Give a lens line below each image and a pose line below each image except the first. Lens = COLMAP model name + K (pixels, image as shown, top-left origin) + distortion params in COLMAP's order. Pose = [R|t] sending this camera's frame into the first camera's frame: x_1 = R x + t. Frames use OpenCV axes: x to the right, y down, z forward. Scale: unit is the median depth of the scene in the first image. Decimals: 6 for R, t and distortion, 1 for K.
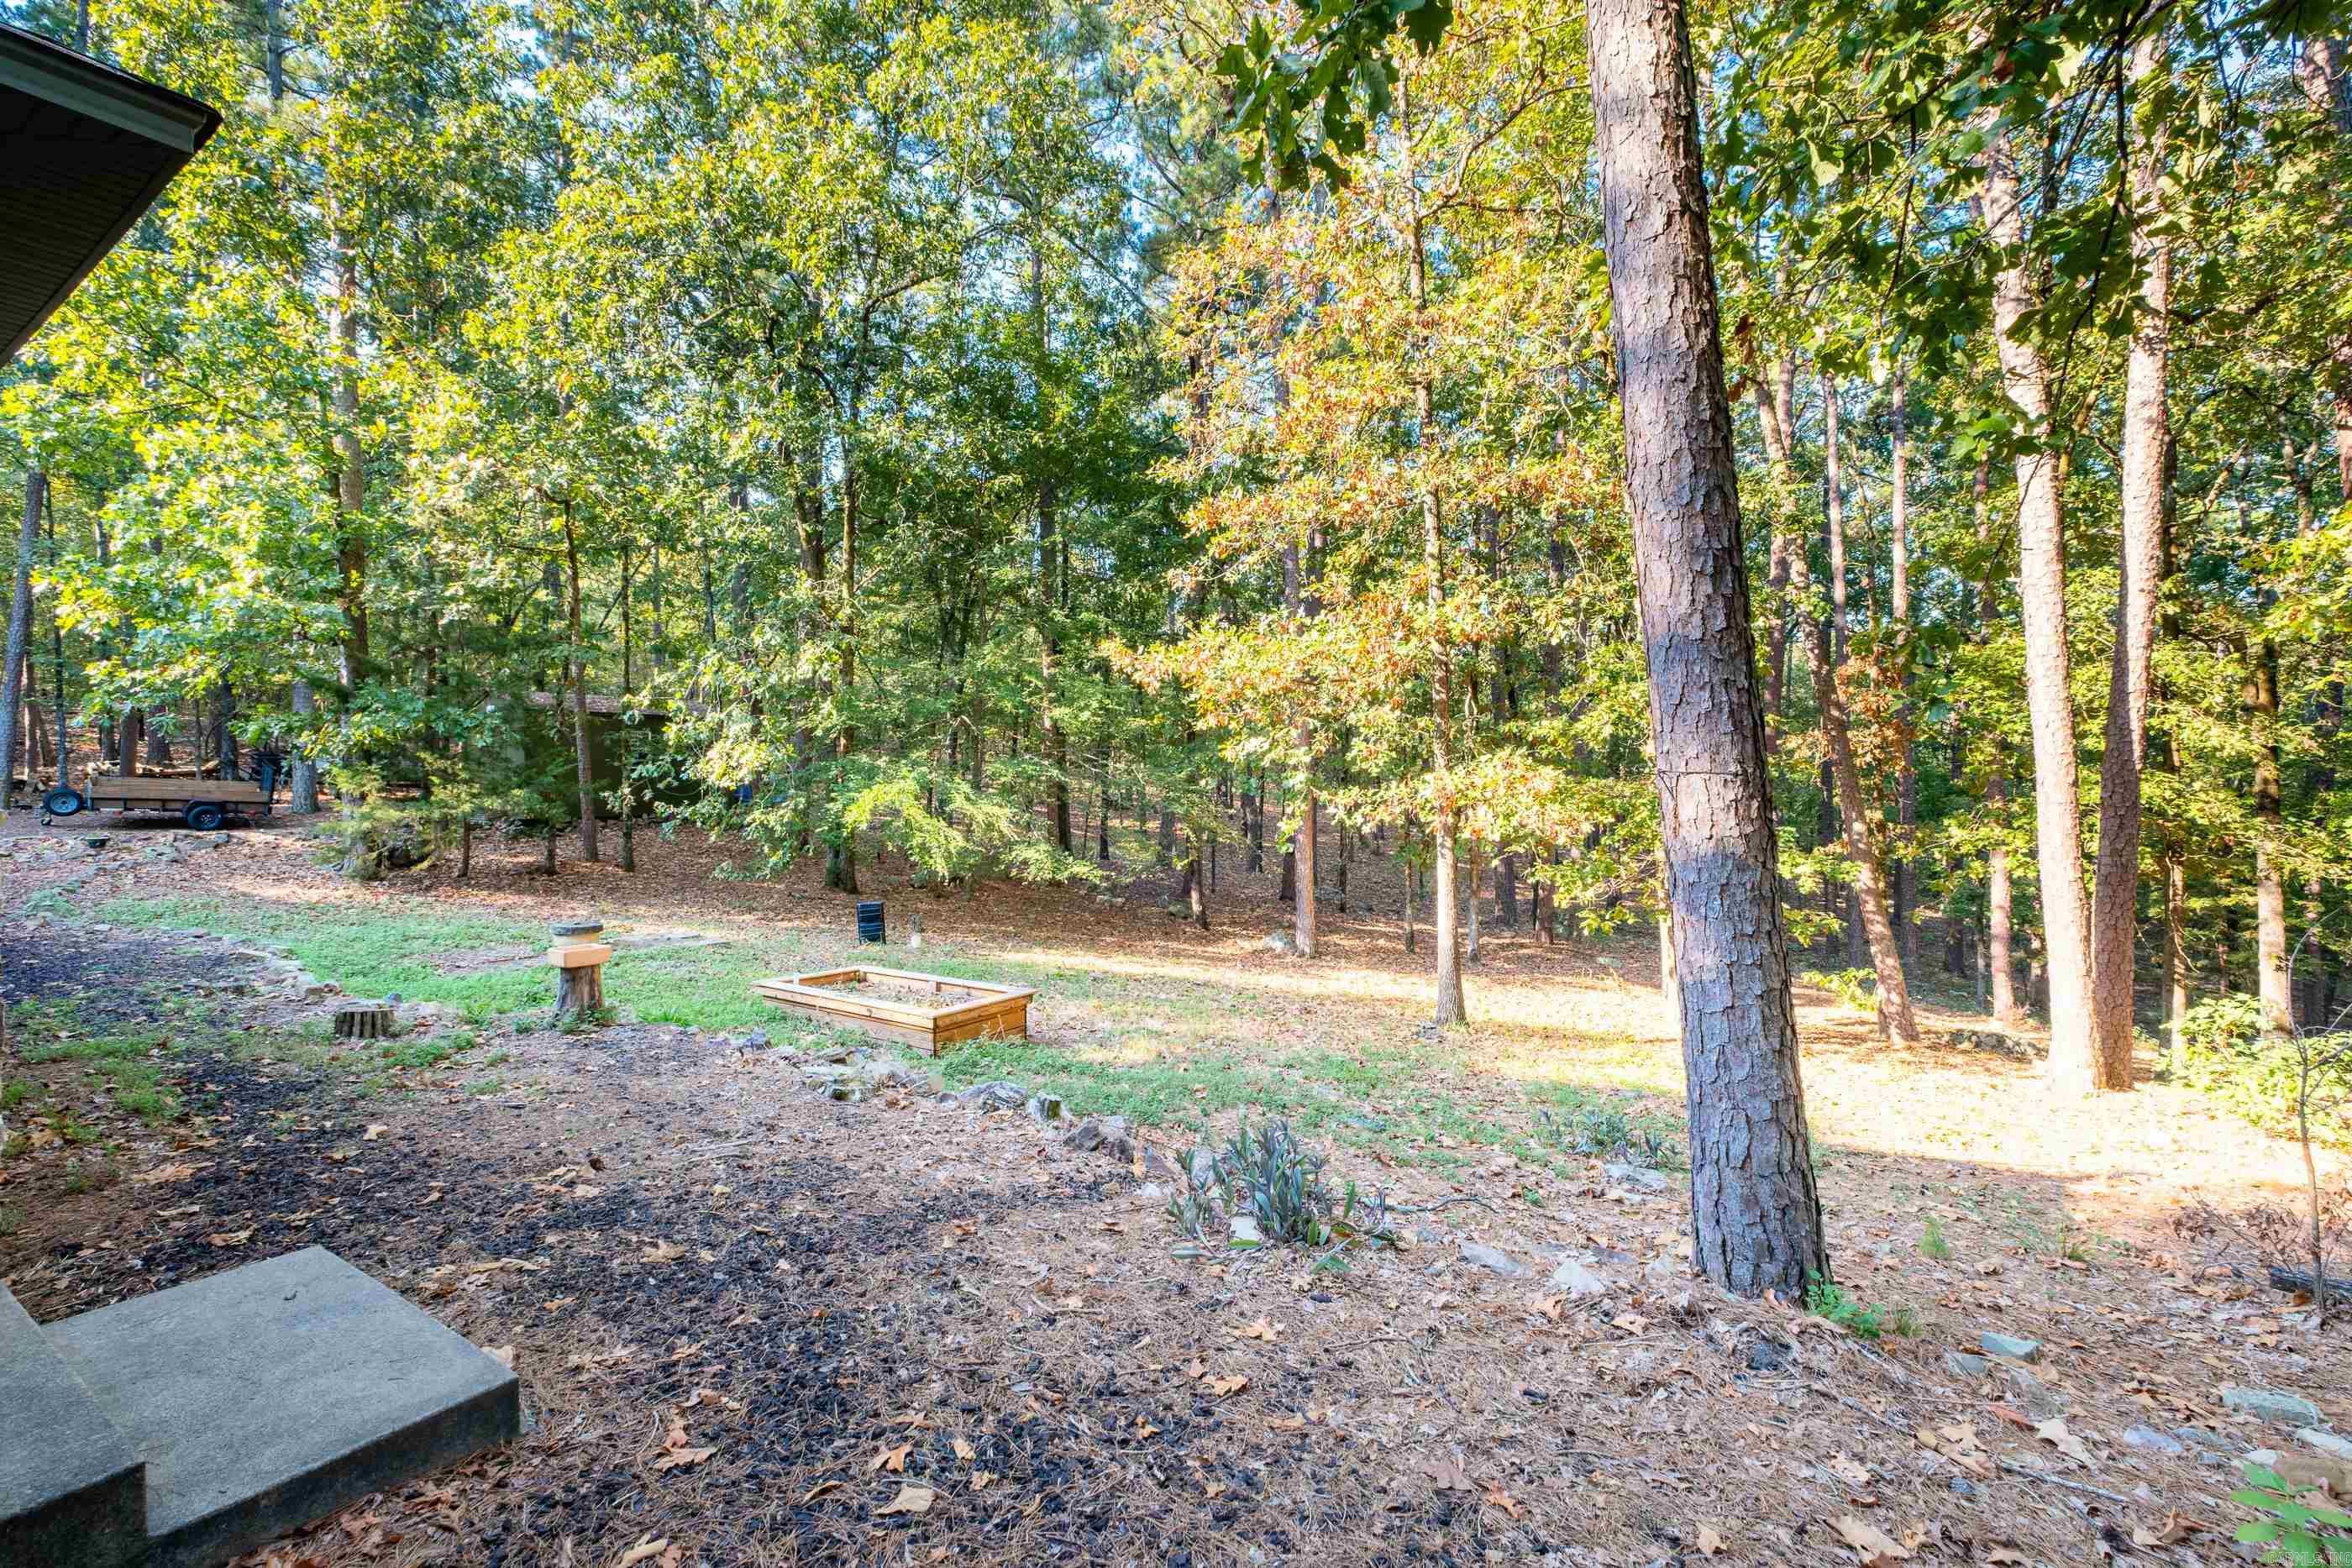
lens RADIAL K [[1021.4, 0, 1188.5], [0, 1021.4, 776.8], [0, 0, 1]] dist [-0.004097, -0.001055]
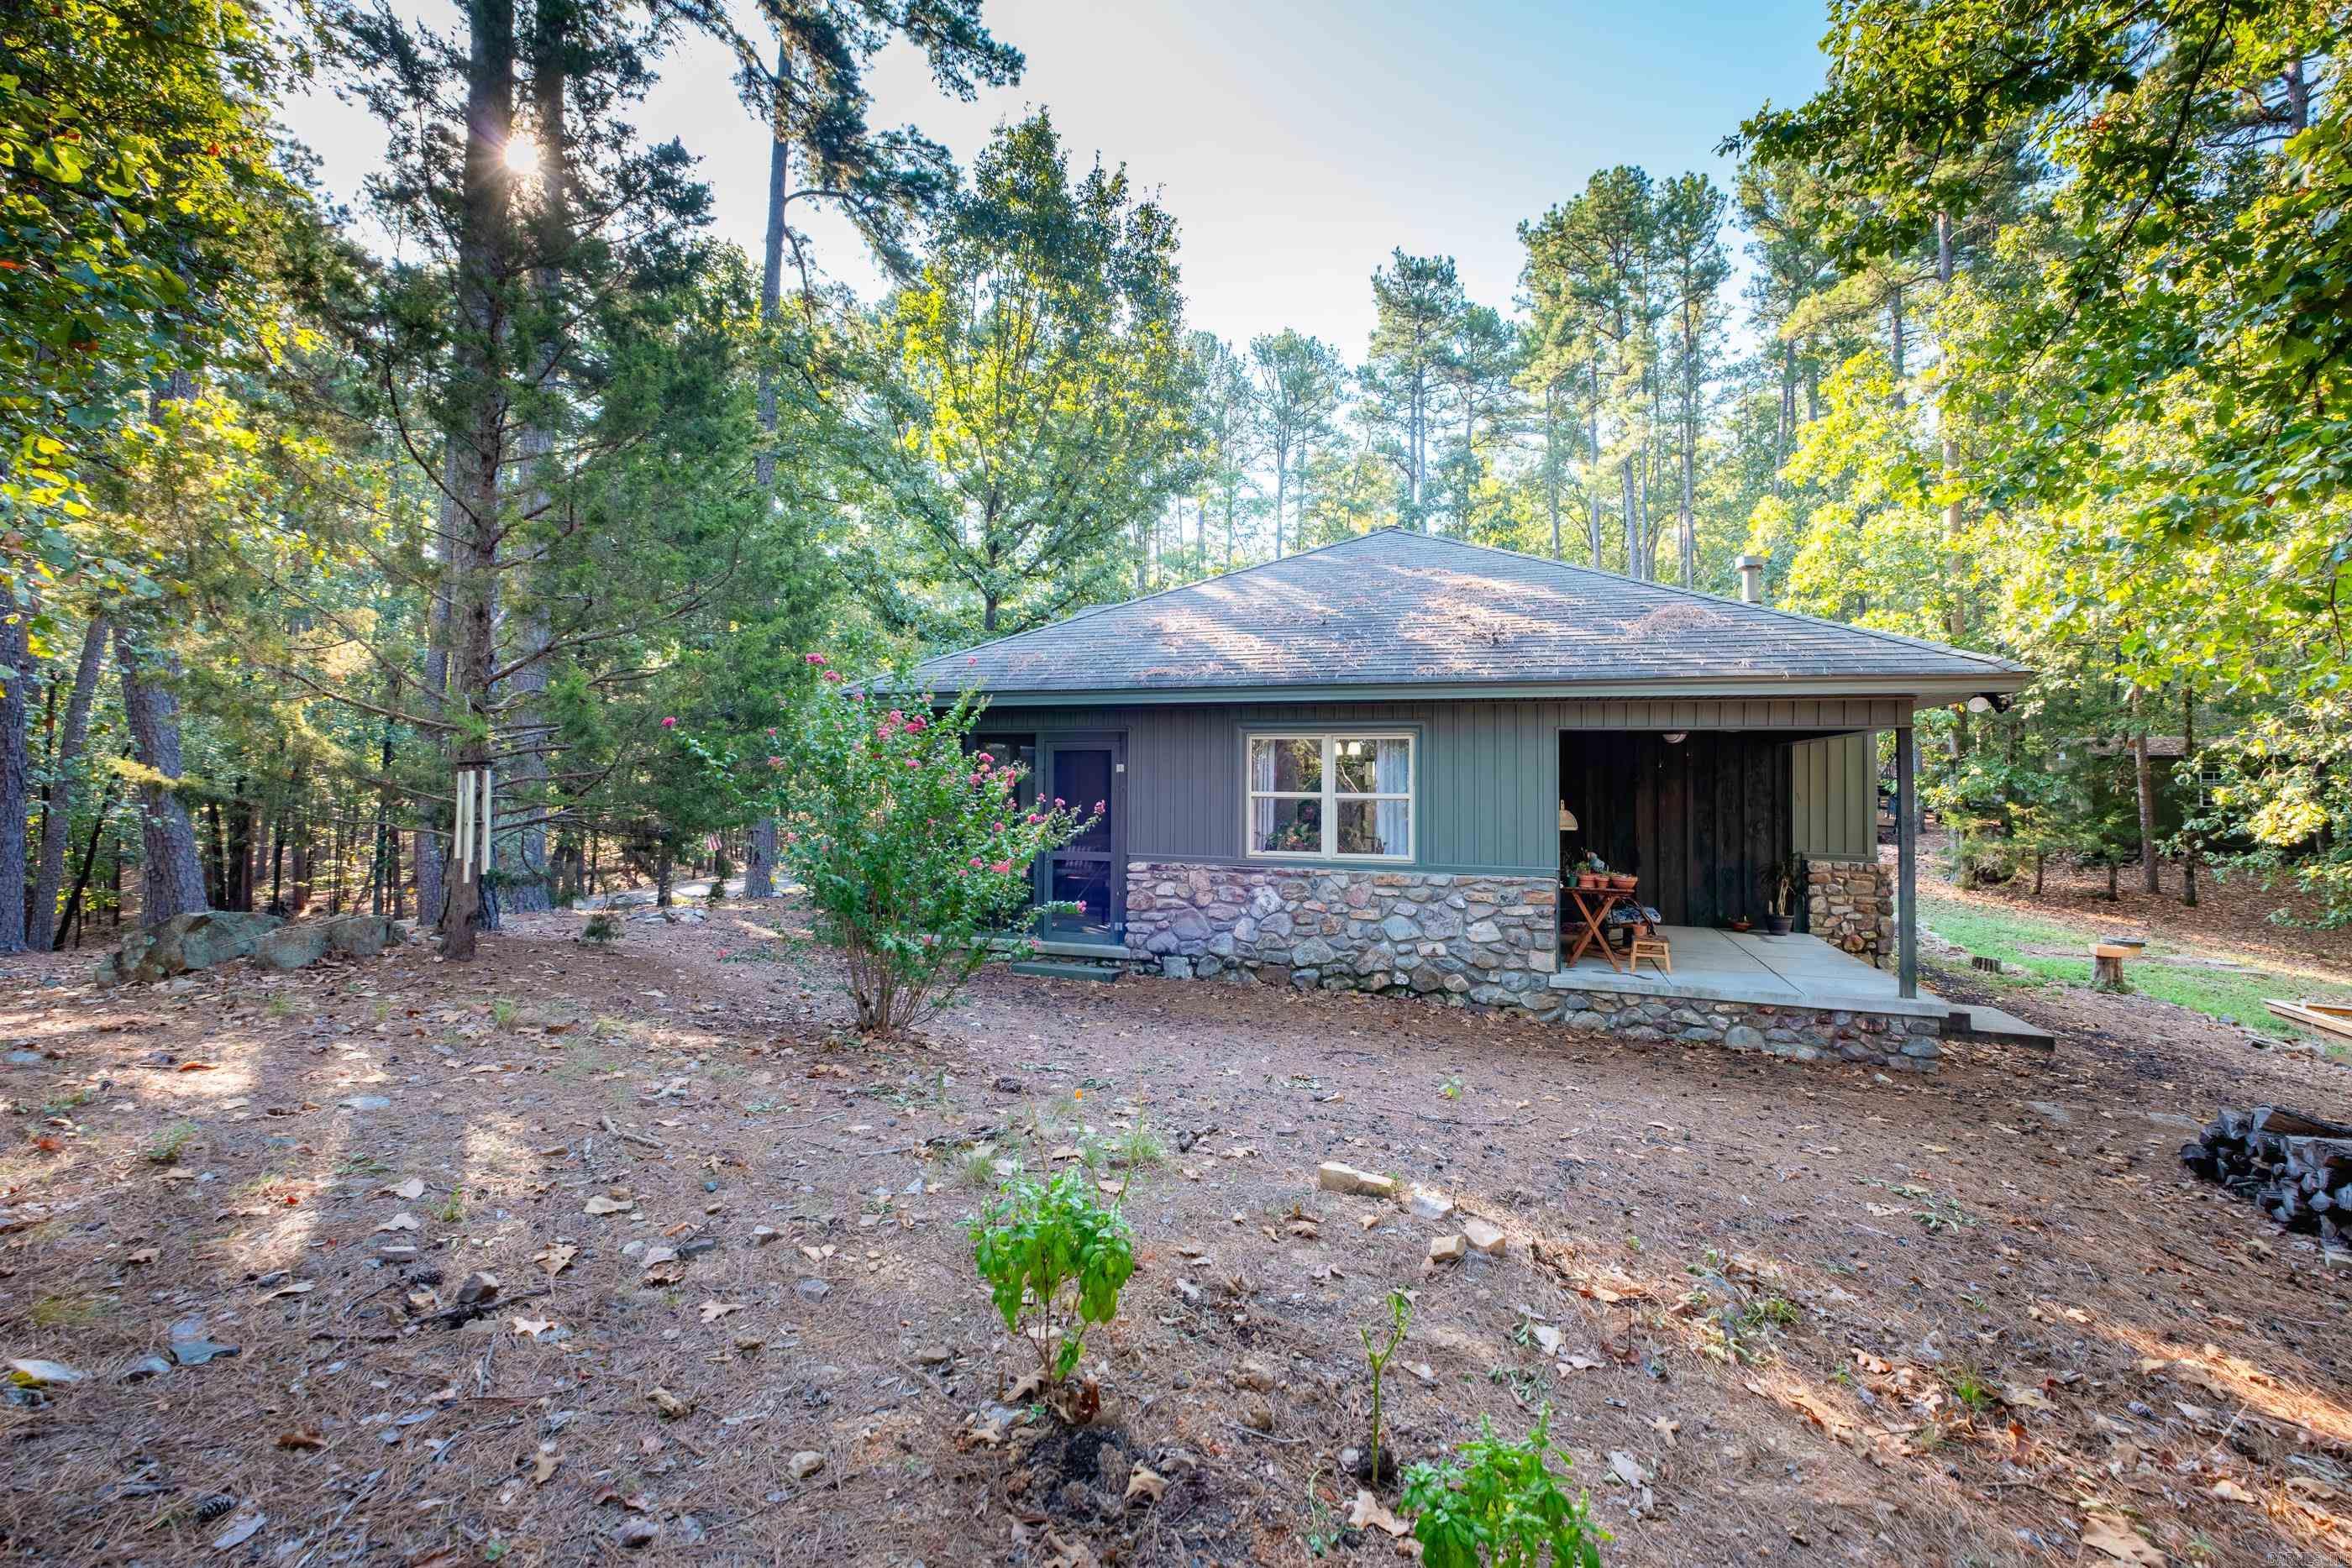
lens RADIAL K [[1021.4, 0, 1188.7], [0, 1021.4, 774.5], [0, 0, 1]] dist [-0.004097, -0.001055]
pose [[0.255583, 0.004302, -0.966778, 0.335505], [-0.010462, 0.999944, 0.001684, -0.055704], [0.966731, 0.009685, 0.255613, -0.476981]]
